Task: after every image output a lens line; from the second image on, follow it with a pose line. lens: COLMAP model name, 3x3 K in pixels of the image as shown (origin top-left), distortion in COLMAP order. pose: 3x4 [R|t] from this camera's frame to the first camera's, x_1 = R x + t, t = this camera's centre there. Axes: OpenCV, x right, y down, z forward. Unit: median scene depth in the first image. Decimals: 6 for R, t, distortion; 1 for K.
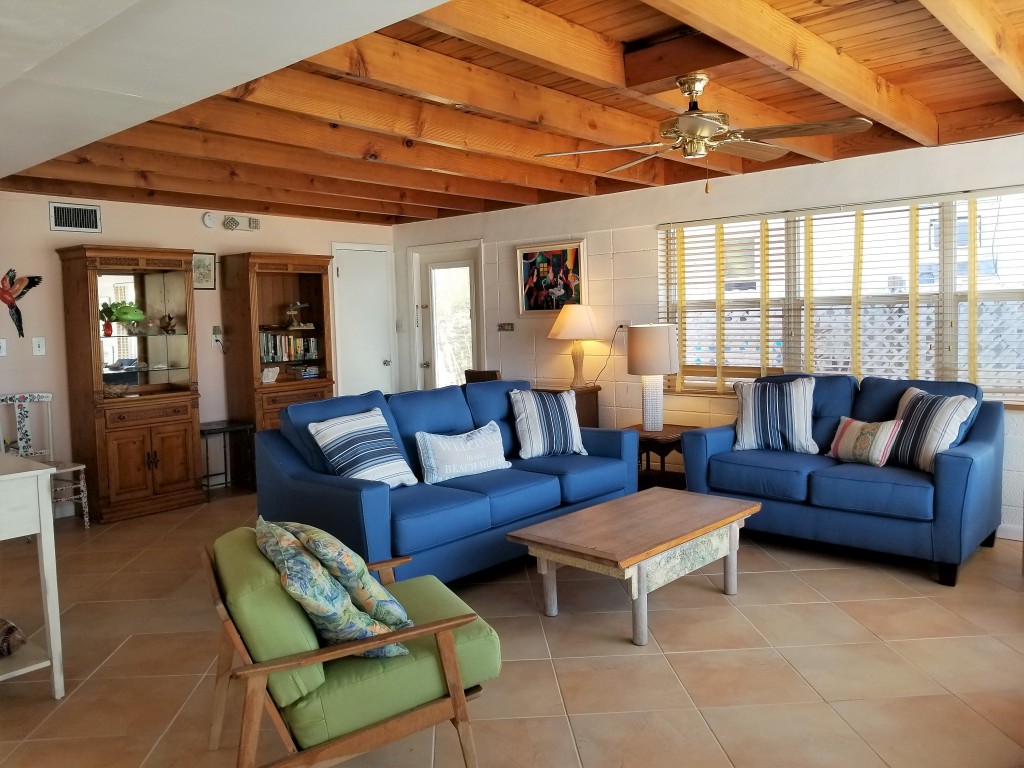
lens RADIAL K [[803.7, 0, 512.0], [0, 803.7, 384.0], [0, 0, 1]] dist [0.092723, -0.155298]
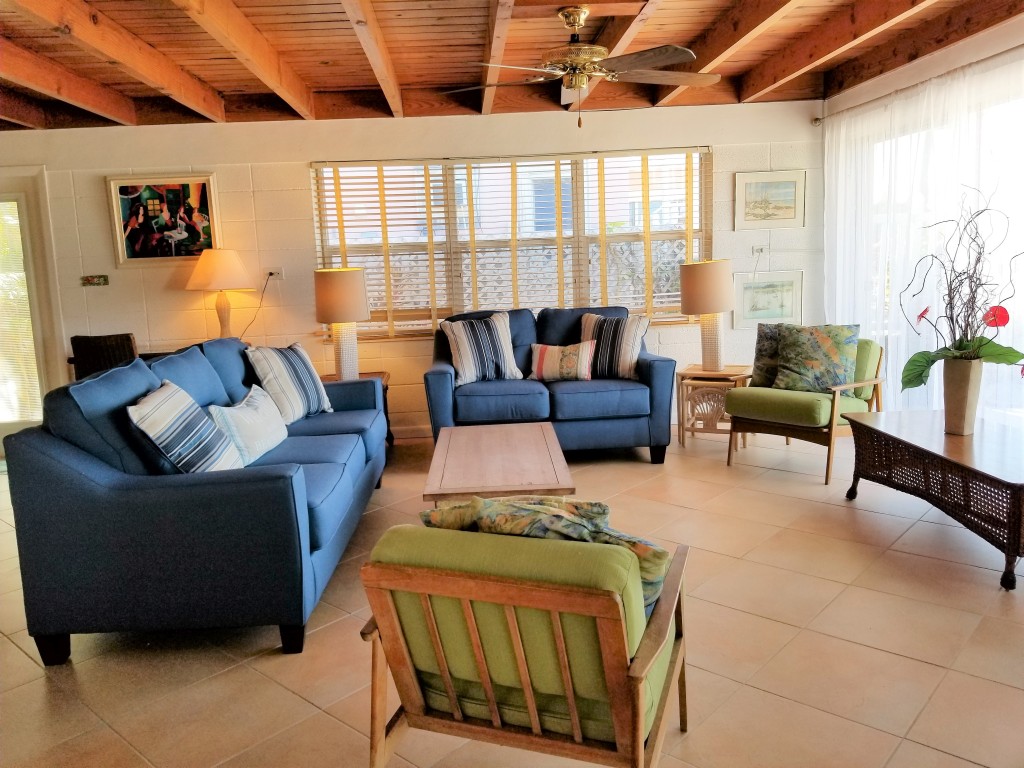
lens RADIAL K [[782.7, 0, 512.0], [0, 782.7, 384.0], [0, 0, 1]] dist [0.097098, -0.137053]
pose [[0.713226, -0.122105, 0.690217, -0.293734], [0.087411, 0.992517, 0.085260, -0.000708], [-0.695462, -0.000477, 0.718562, 0.170564]]
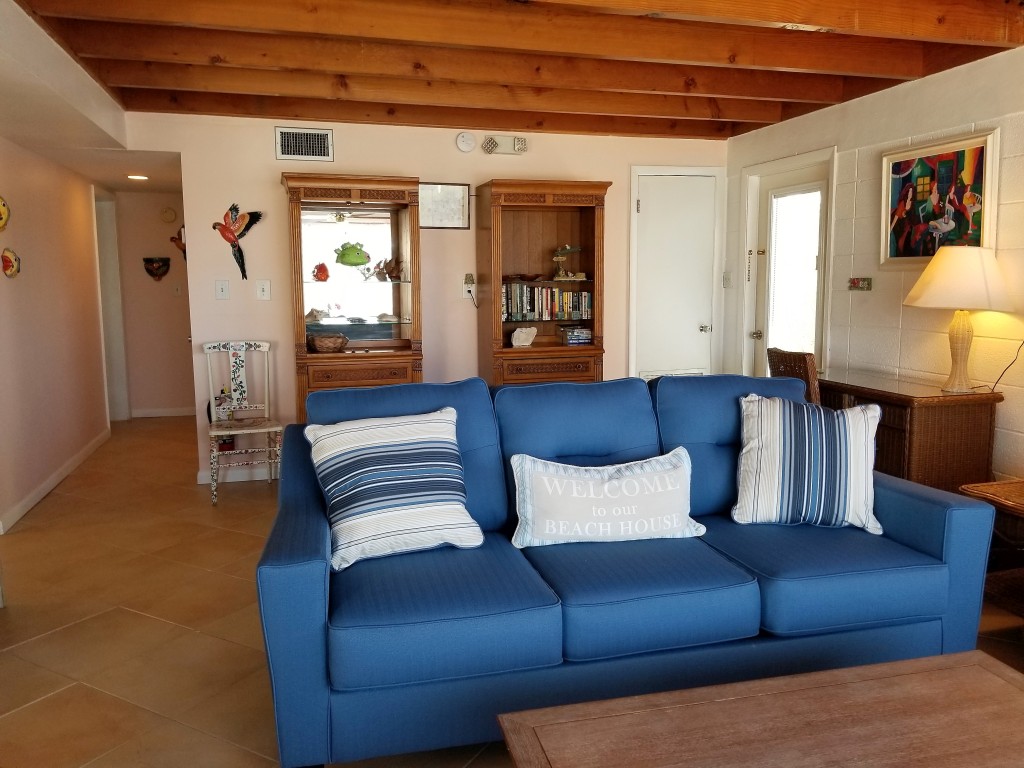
lens RADIAL K [[803.7, 0, 512.0], [0, 803.7, 384.0], [0, 0, 1]] dist [0.092723, -0.155298]
pose [[0.830600, 0.096831, -0.548387, 0.136314], [-0.065792, 0.994933, 0.076029, -0.025209], [0.552970, -0.027070, 0.832761, 0.342210]]
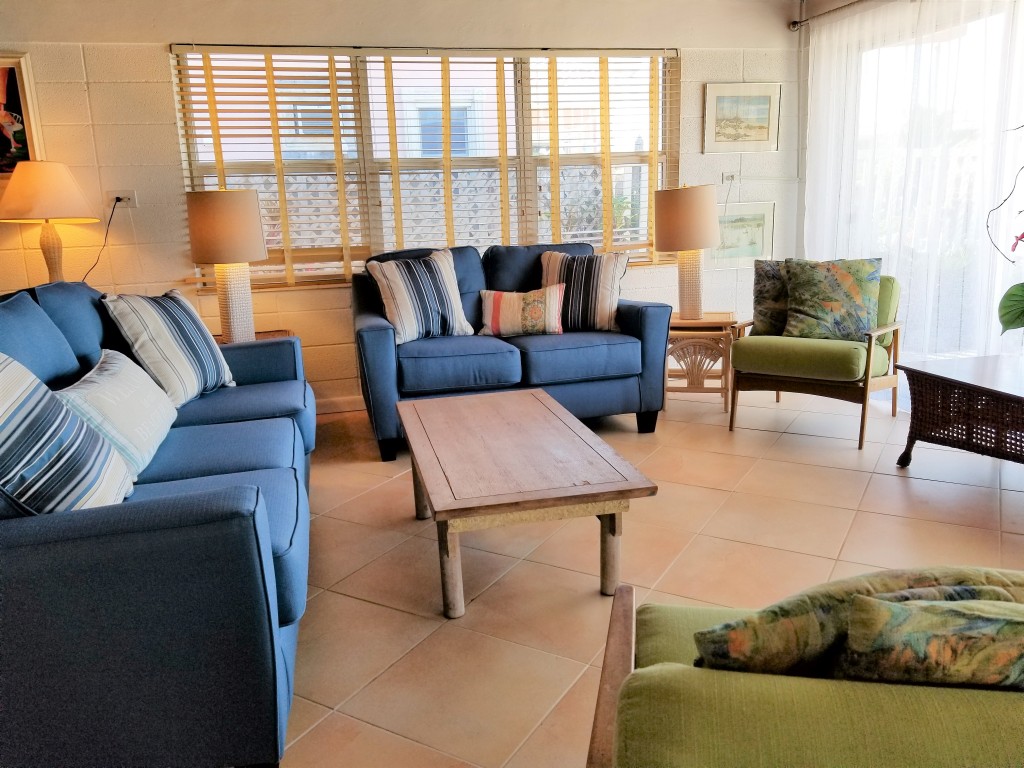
lens RADIAL K [[777.0, 0, 512.0], [0, 777.0, 384.0], [0, 0, 1]] dist [0.081001, -0.106156]
pose [[0.557812, -0.182955, 0.809551, -0.230542], [0.097345, 0.983091, 0.155100, 0.008429], [-0.824239, -0.007711, 0.566189, 0.361318]]
